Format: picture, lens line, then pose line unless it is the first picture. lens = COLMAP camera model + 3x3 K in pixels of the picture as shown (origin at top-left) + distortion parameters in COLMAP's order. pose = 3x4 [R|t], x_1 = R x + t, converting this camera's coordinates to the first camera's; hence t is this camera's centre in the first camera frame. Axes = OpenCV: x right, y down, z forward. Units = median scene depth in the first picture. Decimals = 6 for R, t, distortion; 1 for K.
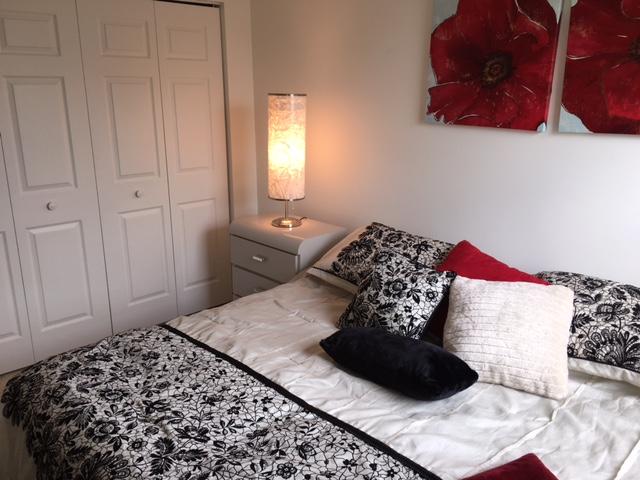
lens RADIAL K [[550.2, 0, 320.5], [0, 550.2, 241.9], [0, 0, 1]] dist [0.060786, -0.054410]
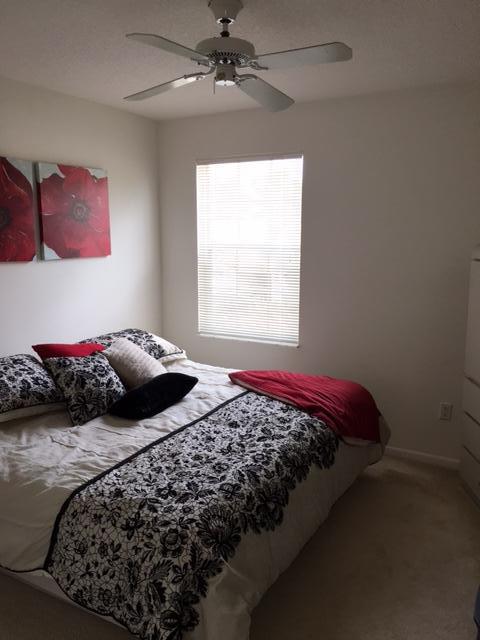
lens RADIAL K [[550.2, 0, 240.2], [0, 550.2, 319.1], [0, 0, 1]] dist [0.060786, -0.054410]
pose [[-0.292271, -0.149162, 0.944631, -1.535382], [0.266906, 0.935789, 0.230347, -0.321697], [-0.918335, 0.319452, -0.233692, 1.156851]]
